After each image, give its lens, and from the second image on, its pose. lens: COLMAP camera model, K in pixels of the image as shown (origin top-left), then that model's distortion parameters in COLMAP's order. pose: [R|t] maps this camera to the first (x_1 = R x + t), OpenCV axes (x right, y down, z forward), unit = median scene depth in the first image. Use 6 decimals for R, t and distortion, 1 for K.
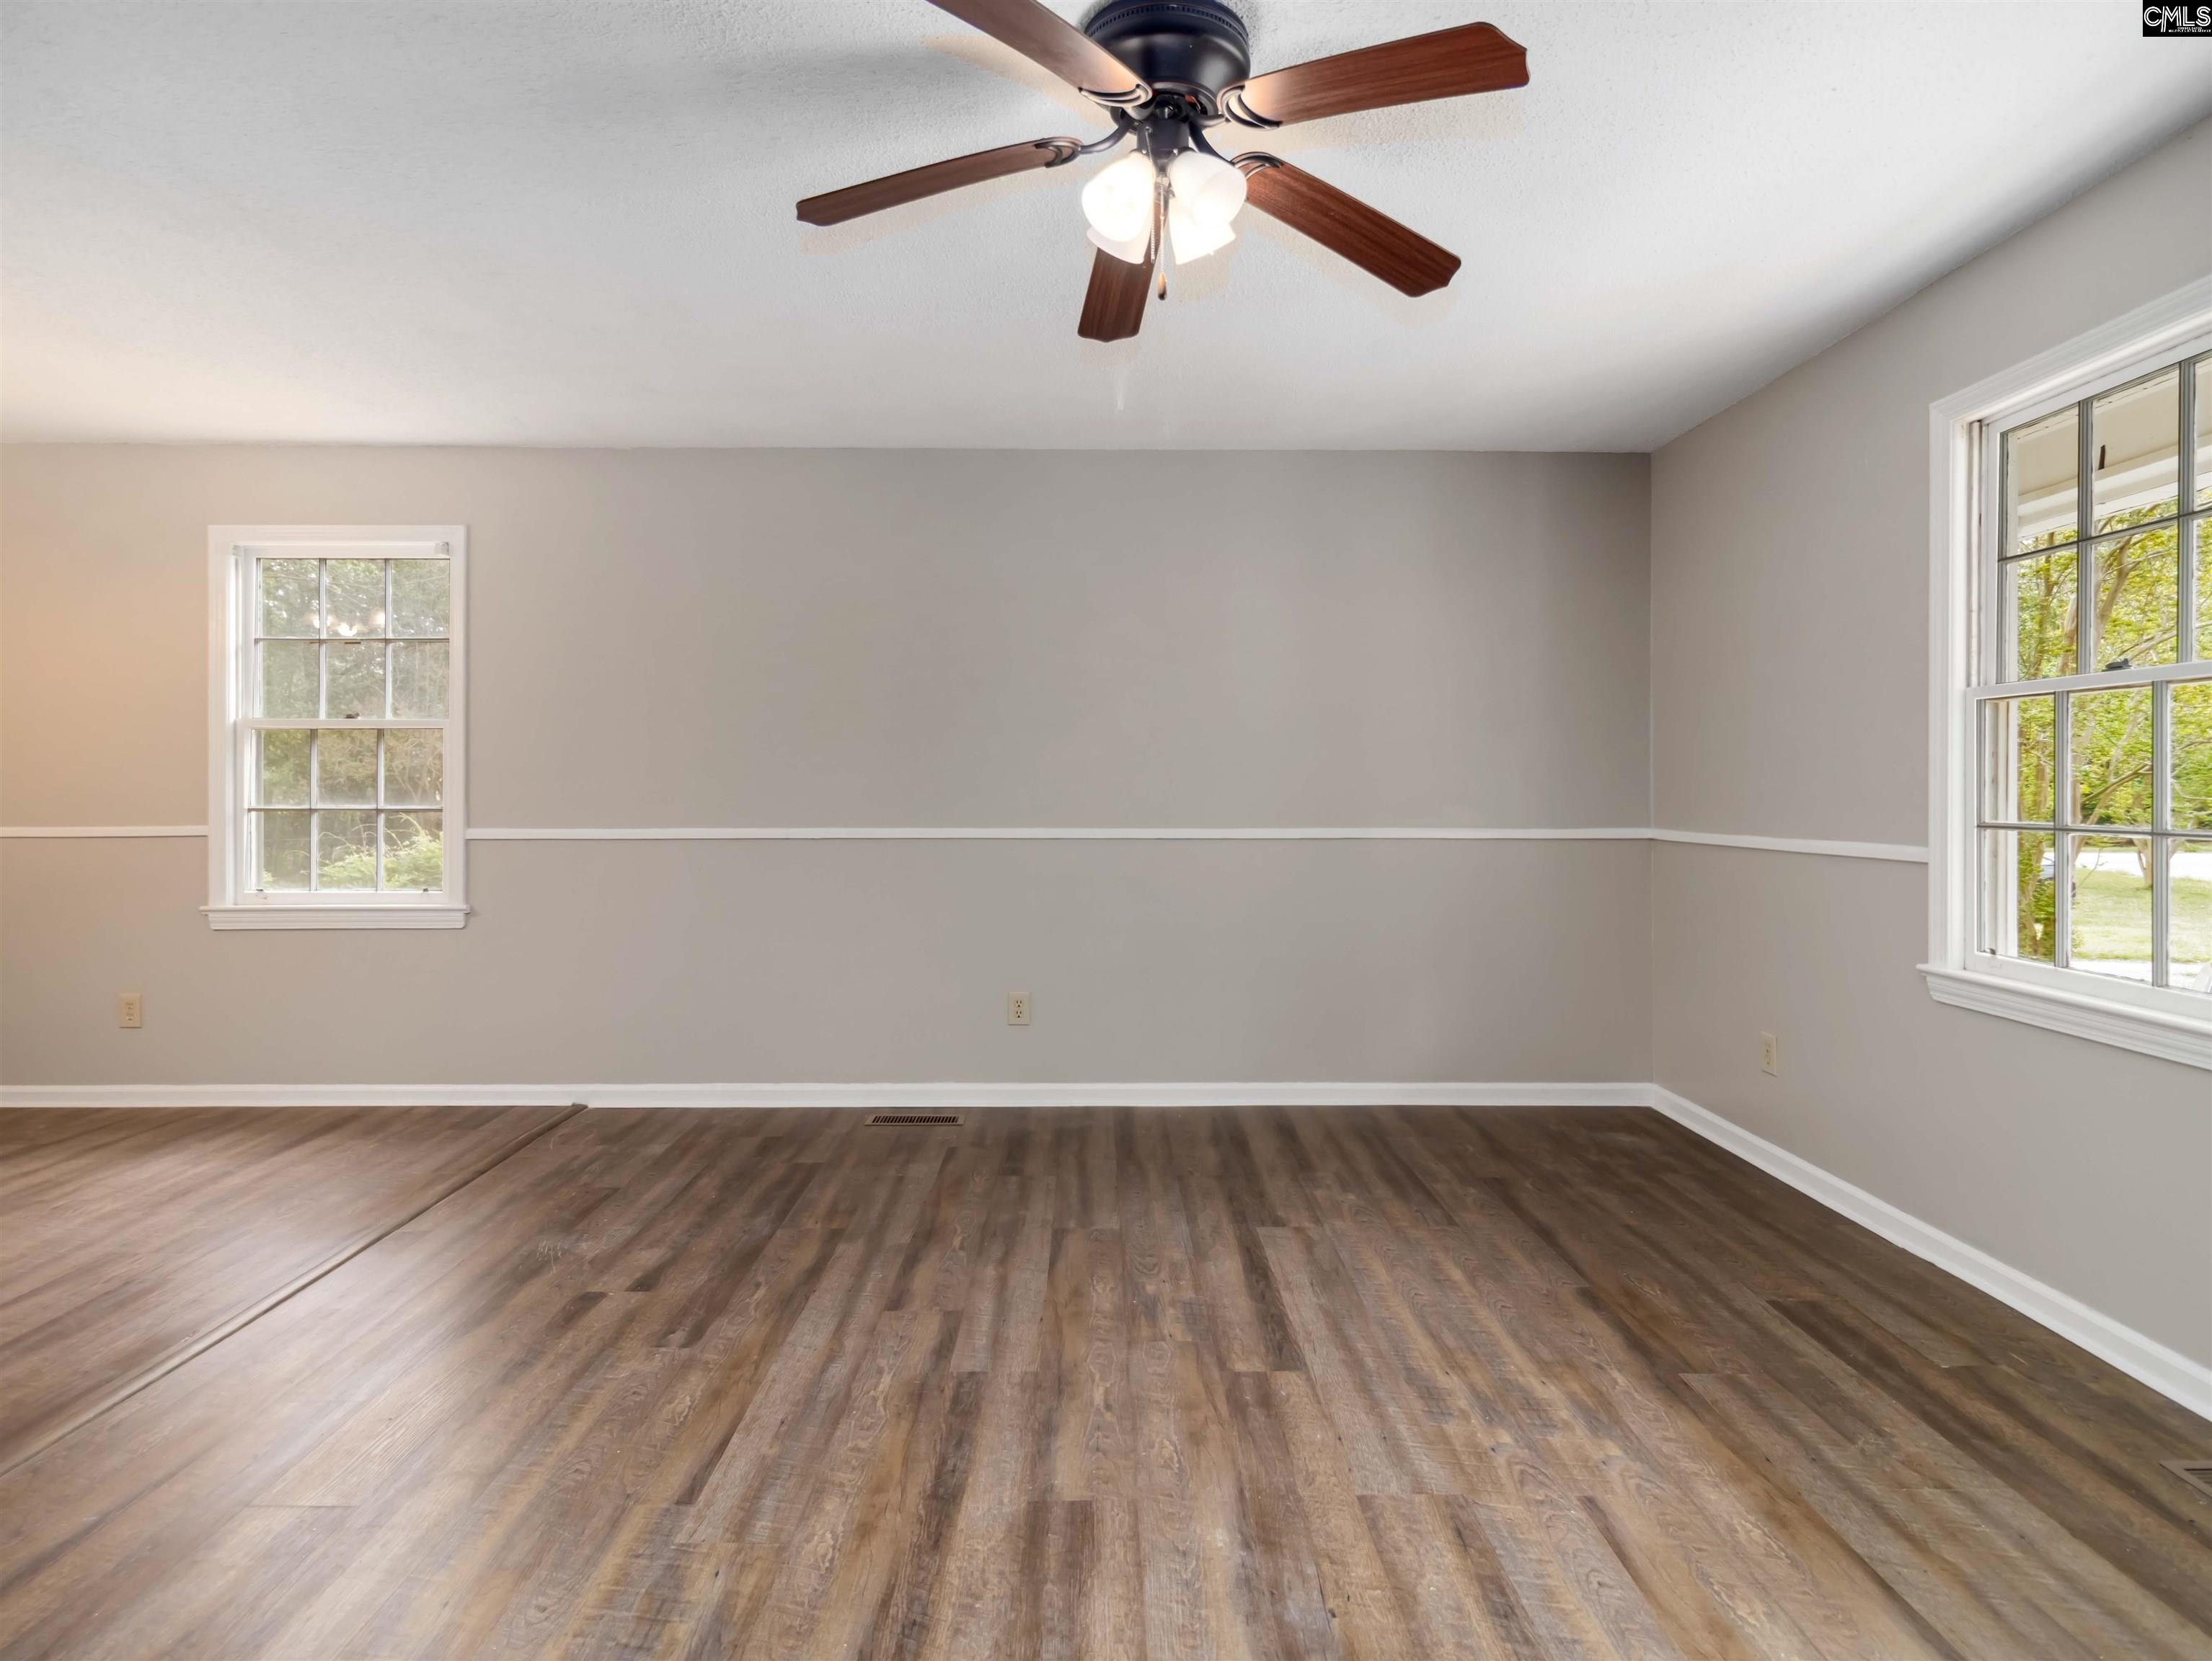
lens RADIAL K [[1167.9, 0, 1108.9], [0, 1167.9, 762.7], [0, 0, 1]] dist [0.008564, 0.000520]
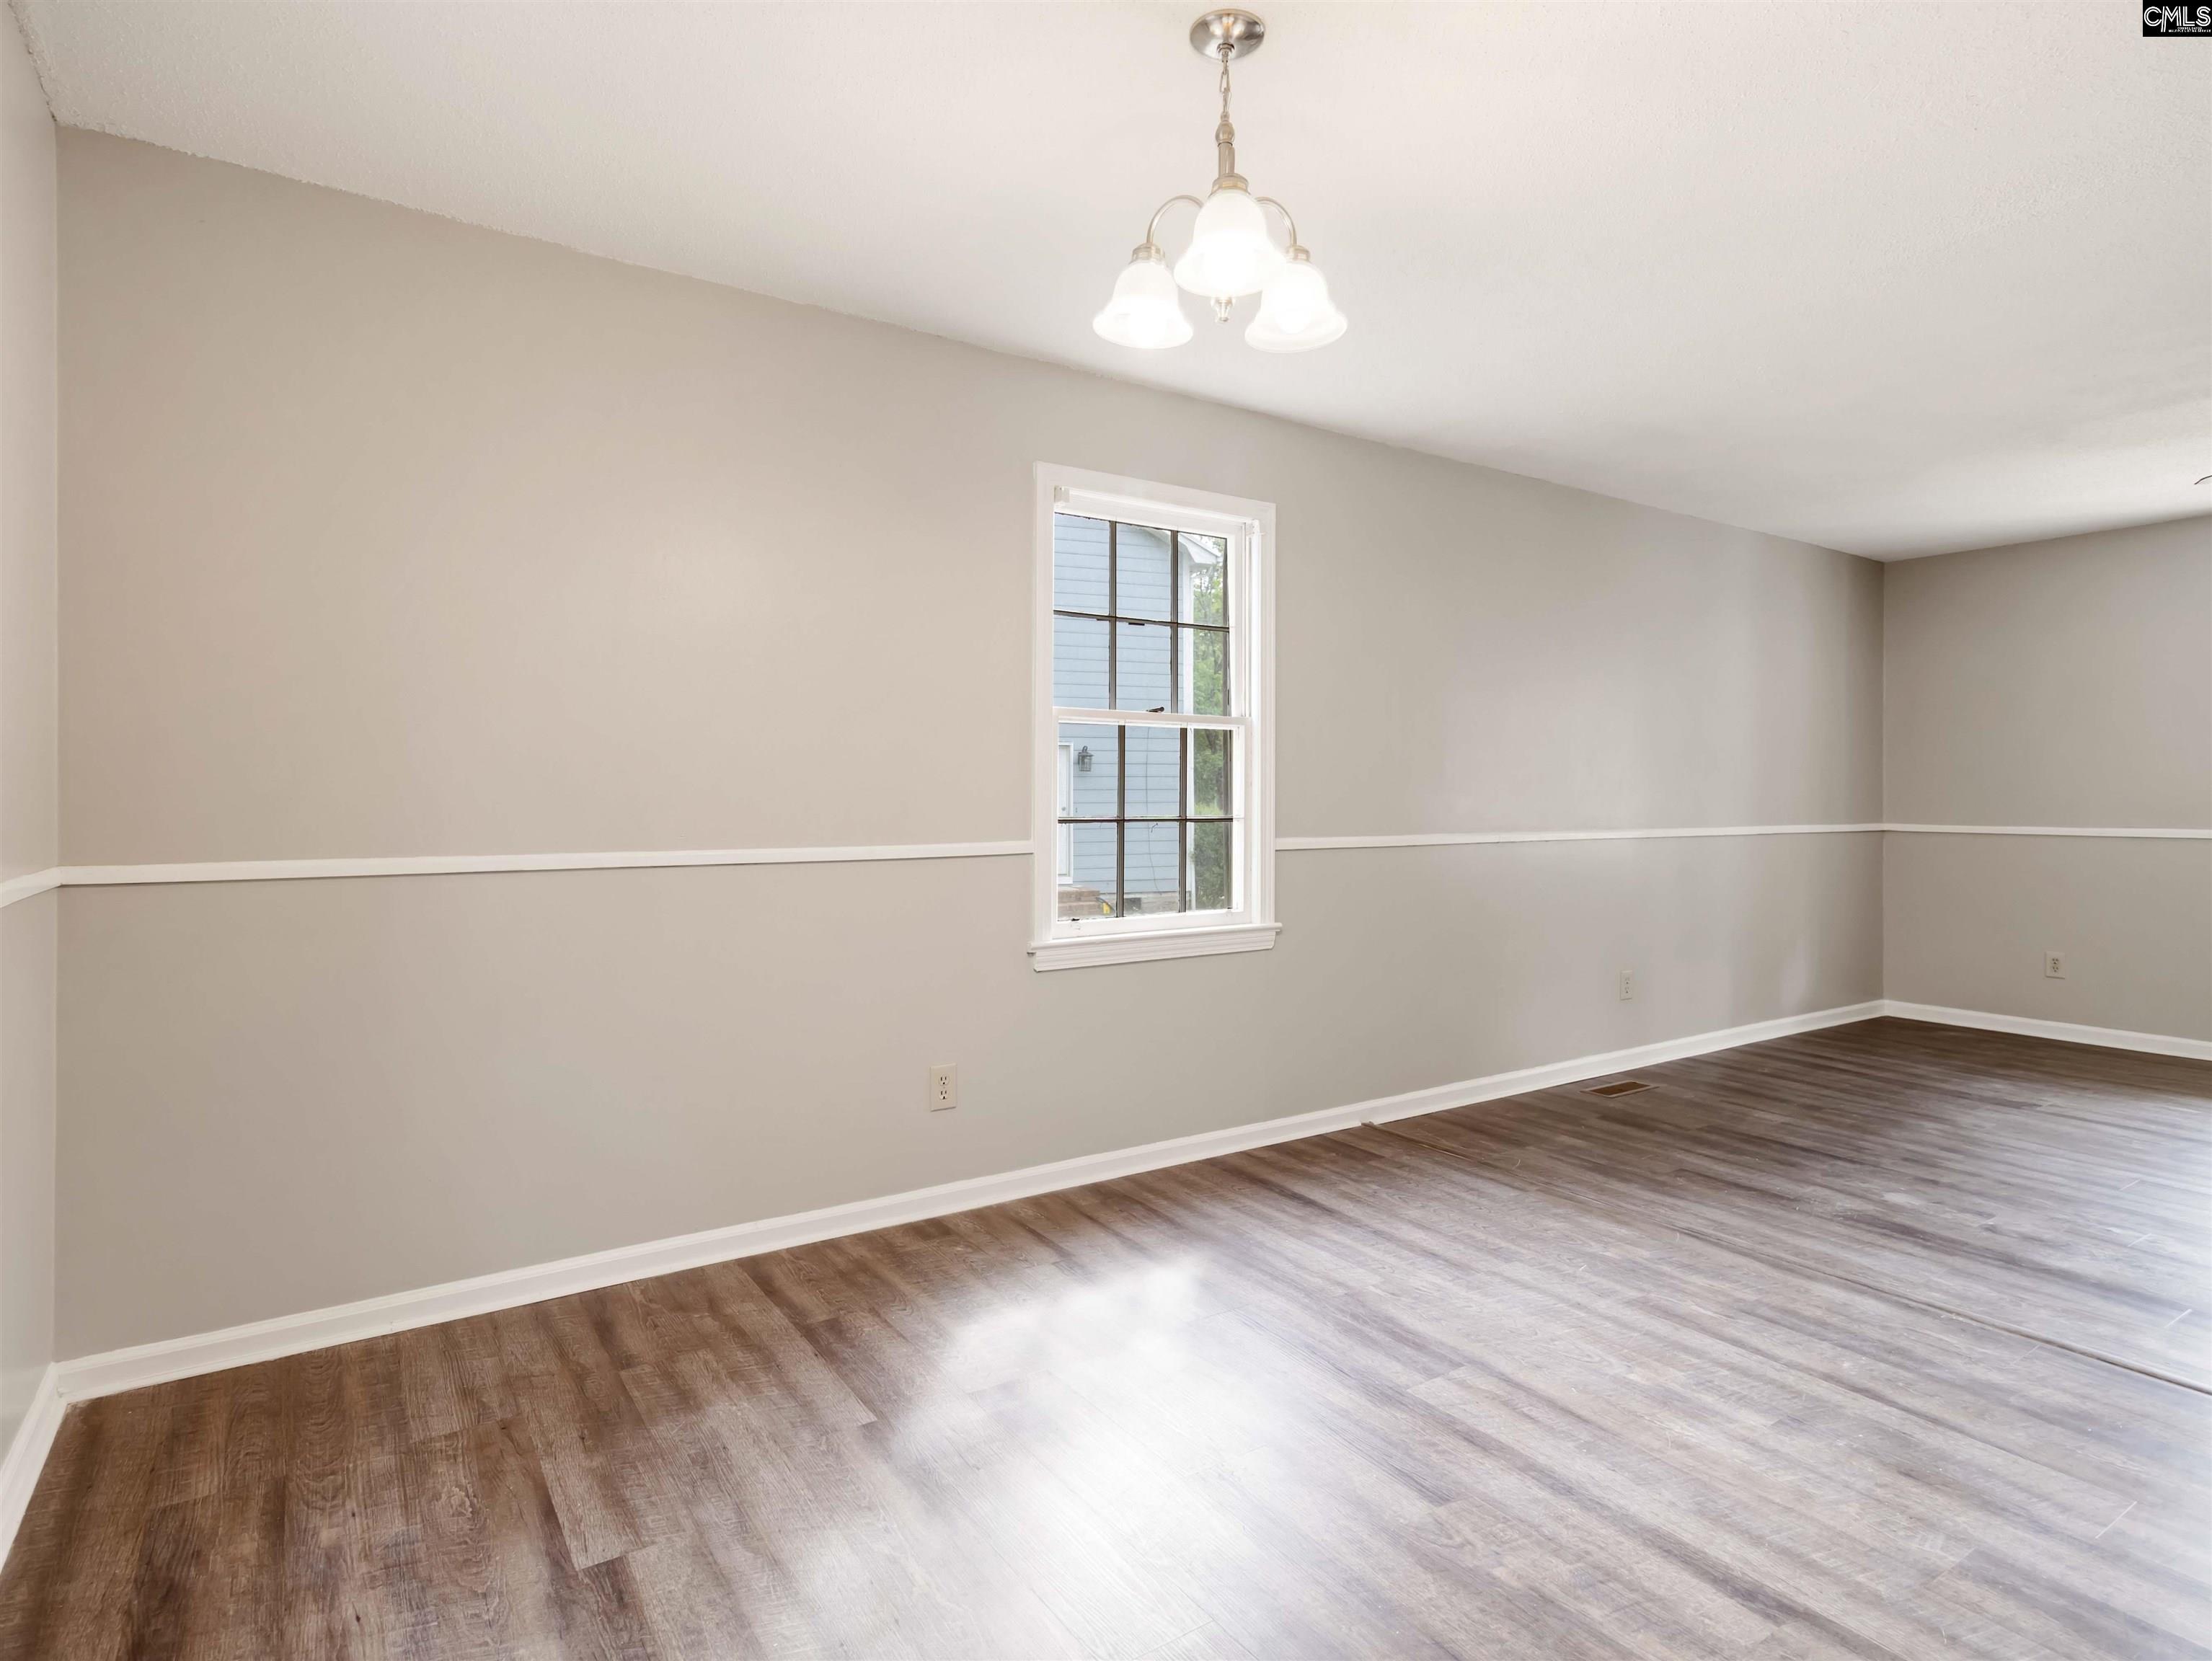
lens RADIAL K [[1165.8, 0, 1100.4], [0, 1165.8, 785.8], [0, 0, 1]] dist [-0.000365, -0.038448]
pose [[0.845434, 0.006421, 0.534041, -2.100575], [-0.023704, 0.999394, 0.025509, -0.008849], [-0.533553, -0.034225, 0.845074, 0.569340]]
